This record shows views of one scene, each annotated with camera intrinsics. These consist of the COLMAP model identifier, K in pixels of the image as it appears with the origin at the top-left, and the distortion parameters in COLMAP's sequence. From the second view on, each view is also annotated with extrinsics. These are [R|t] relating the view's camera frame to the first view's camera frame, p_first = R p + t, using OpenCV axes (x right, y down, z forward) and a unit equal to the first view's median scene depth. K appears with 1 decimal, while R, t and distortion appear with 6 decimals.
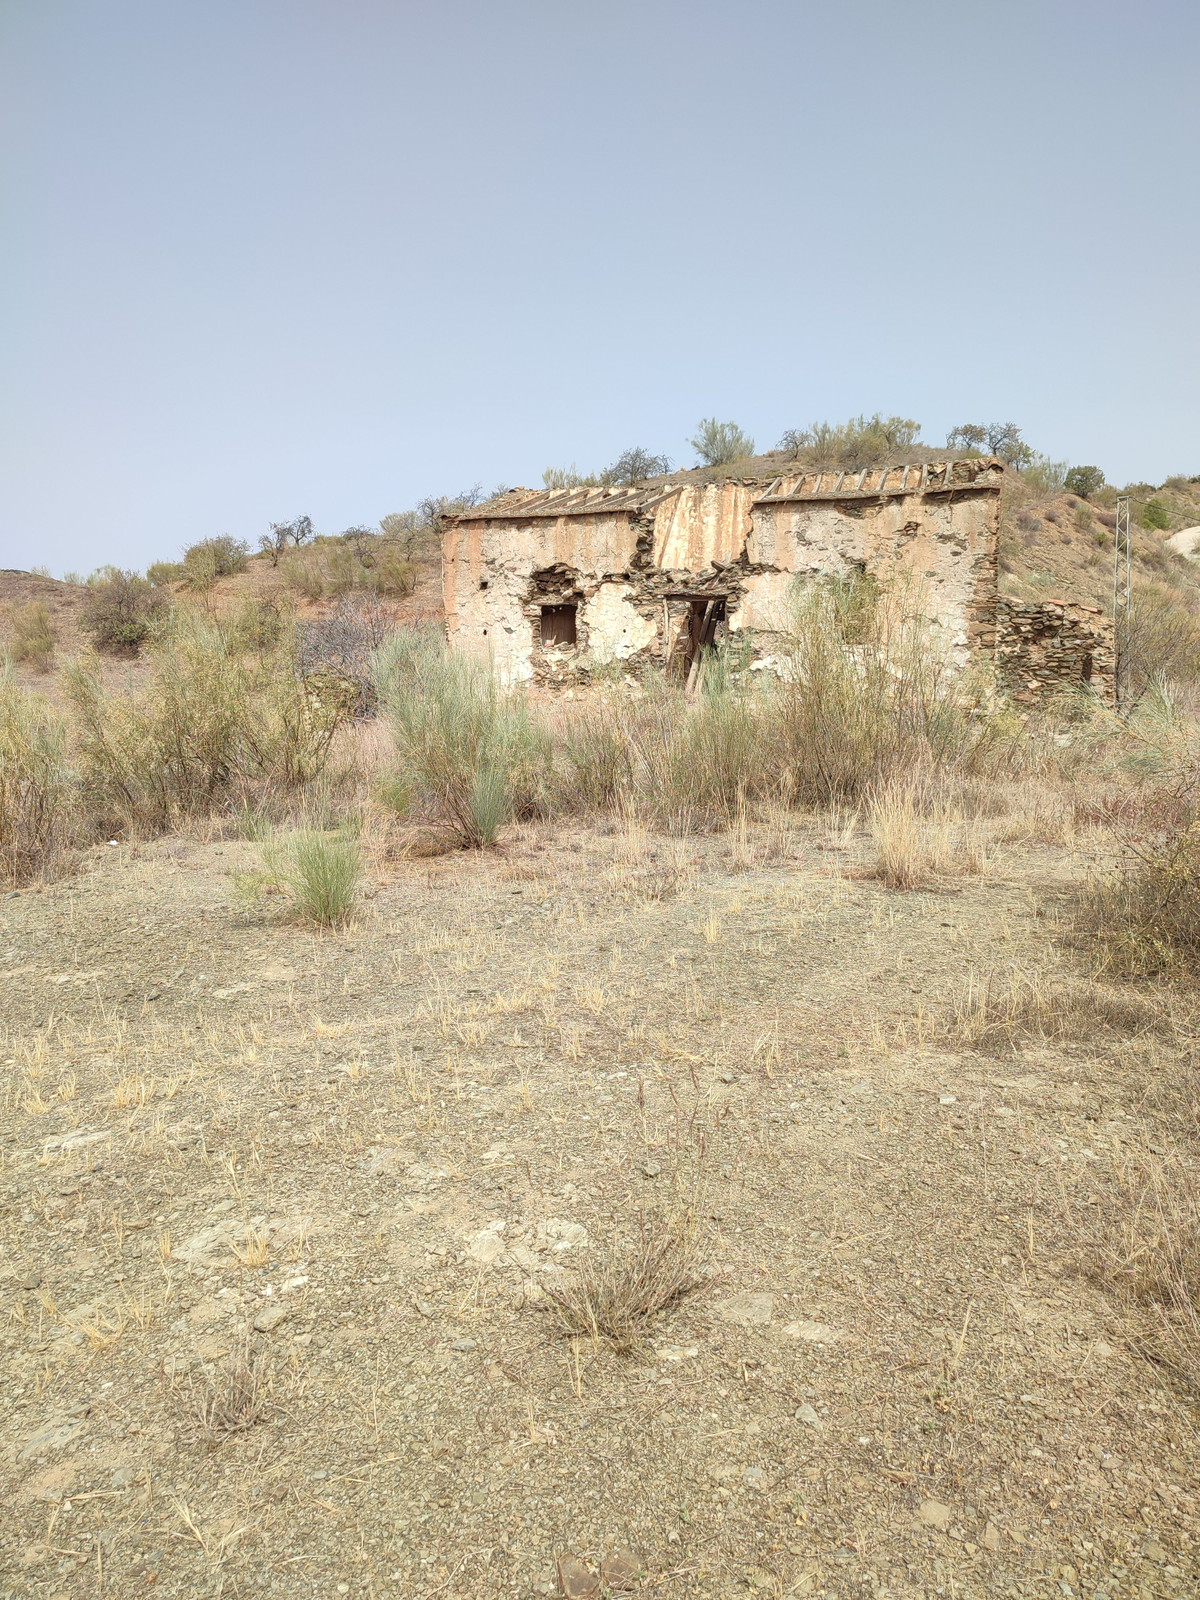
lens RADIAL K [[1182.3, 0, 595.1], [0, 1182.3, 796.1], [0, 0, 1]] dist [0.026898, -0.006892]
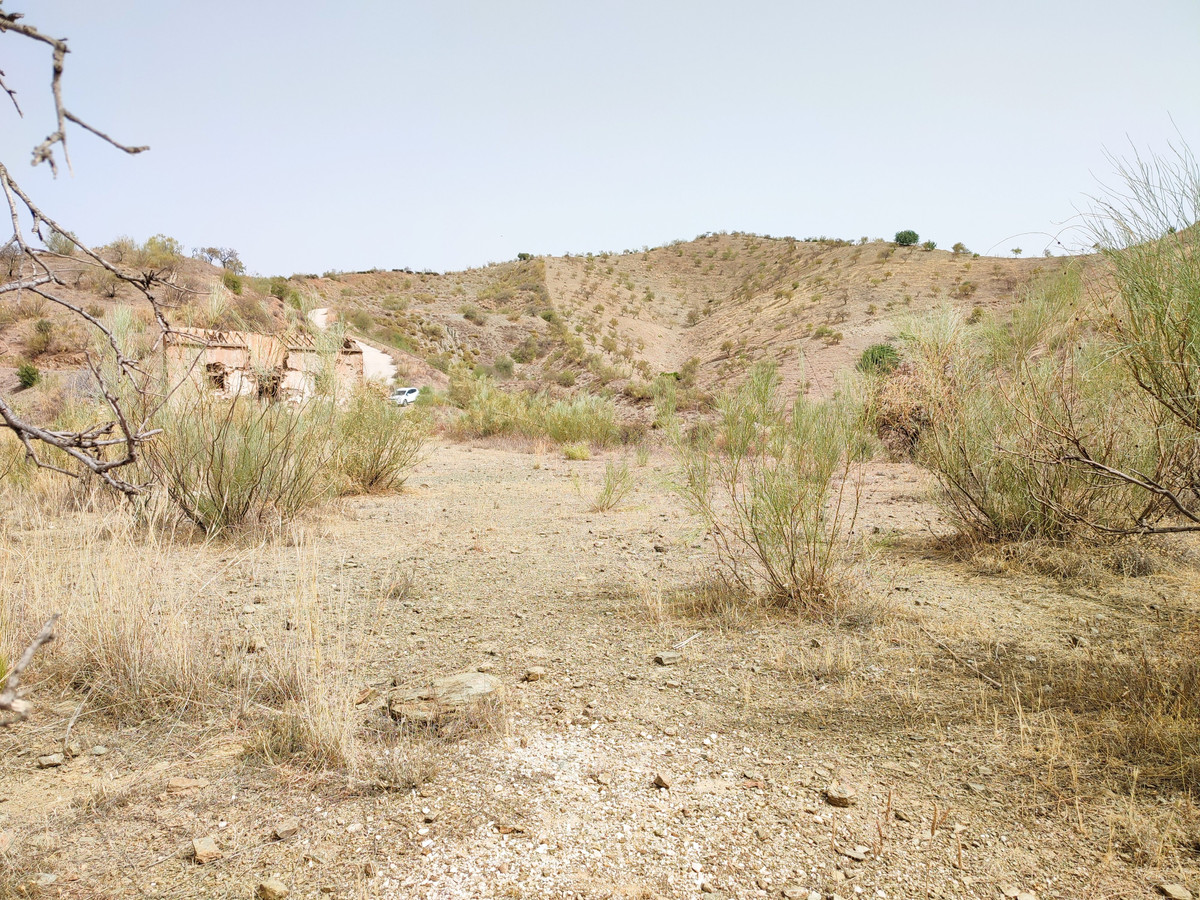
lens RADIAL K [[886.7, 0, 582.4], [0, 886.7, 438.0], [0, 0, 1]] dist [0.026898, -0.006892]
pose [[0.710341, -0.003185, 0.703851, -0.942405], [0.039283, 0.998611, -0.035127, 0.101940], [-0.702761, 0.052601, 0.709479, -1.177366]]
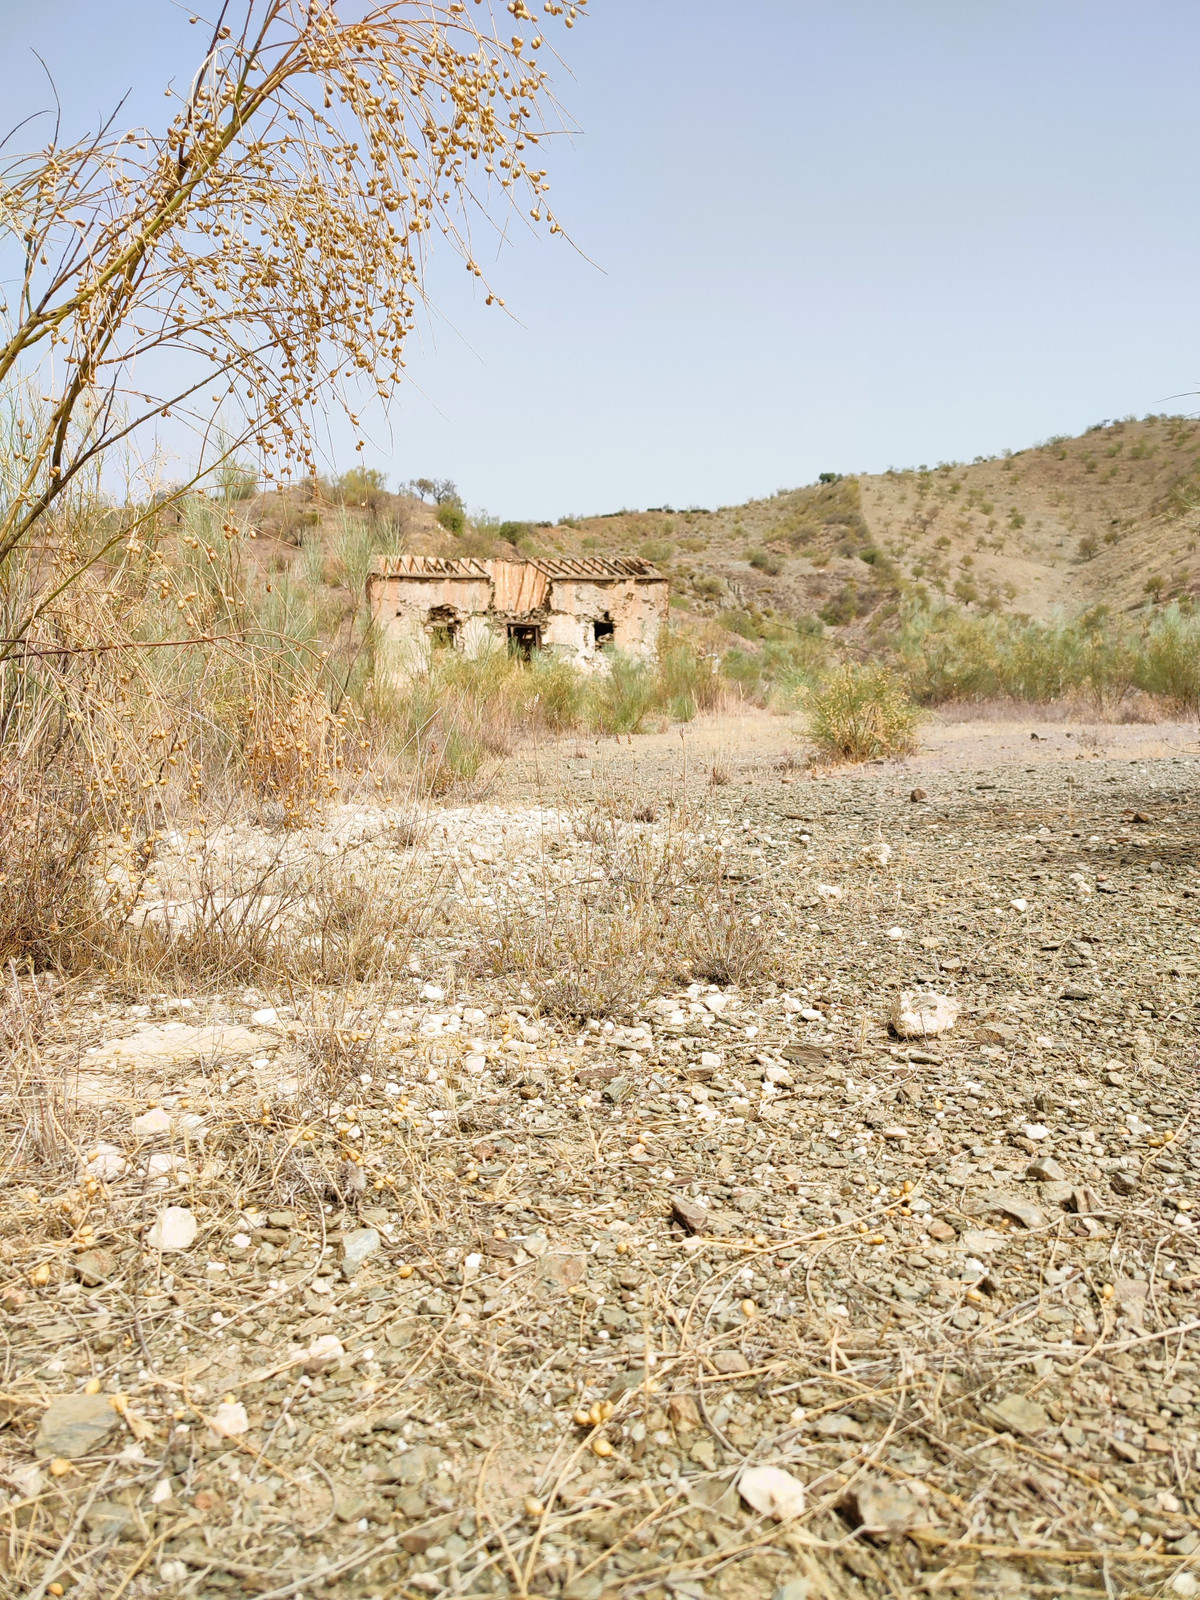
lens RADIAL K [[1182.3, 0, 596.3], [0, 1182.3, 791.4], [0, 0, 1]] dist [0.026898, -0.006892]
pose [[0.862519, -0.043745, 0.504131, -0.763460], [0.051366, 0.998679, -0.001223, 0.103556], [-0.503411, 0.026950, 0.863626, -0.673634]]
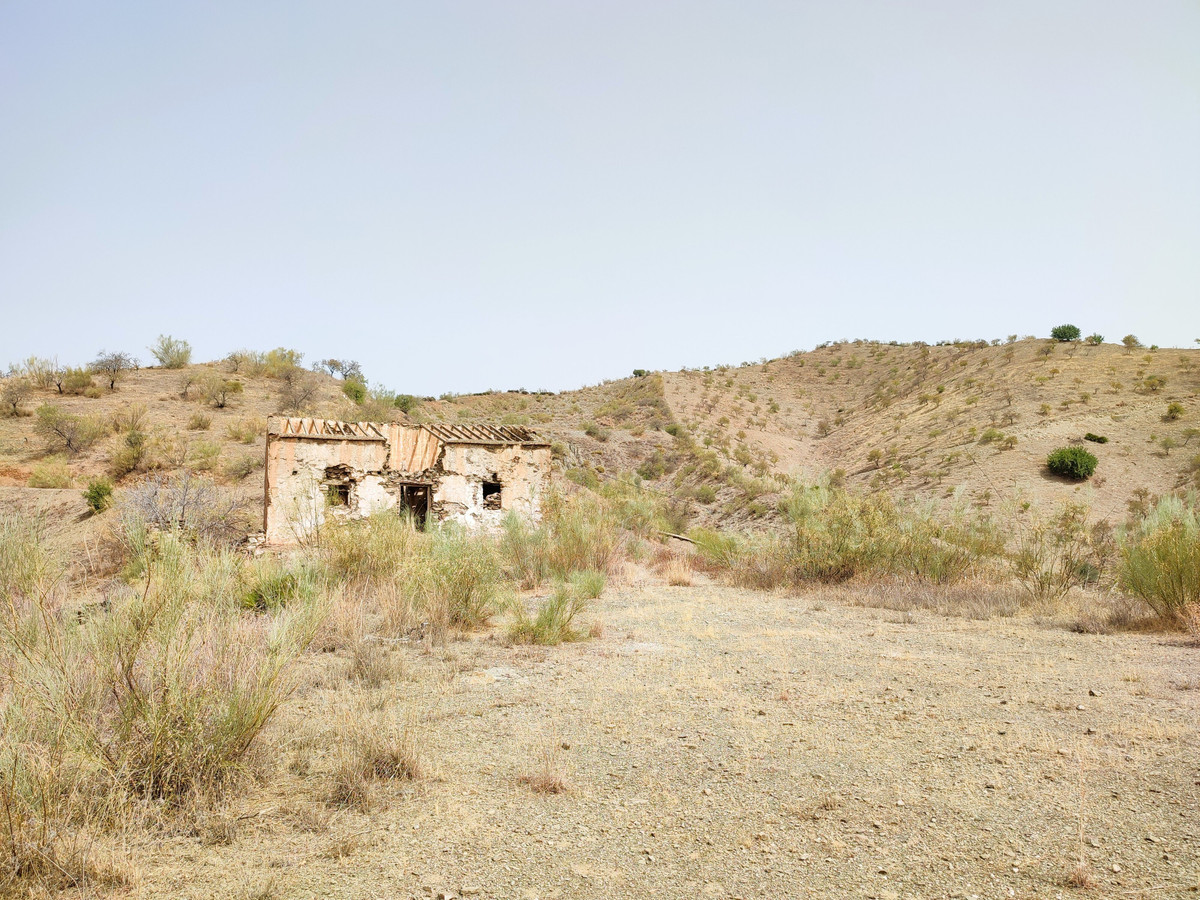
lens RADIAL K [[886.7, 0, 591.2], [0, 886.7, 447.2], [0, 0, 1]] dist [0.026898, -0.006892]
pose [[0.782249, 0.062272, 0.619846, -0.610396], [0.052030, 0.984984, -0.164617, 0.033229], [-0.620790, 0.161022, 0.767263, -0.351473]]
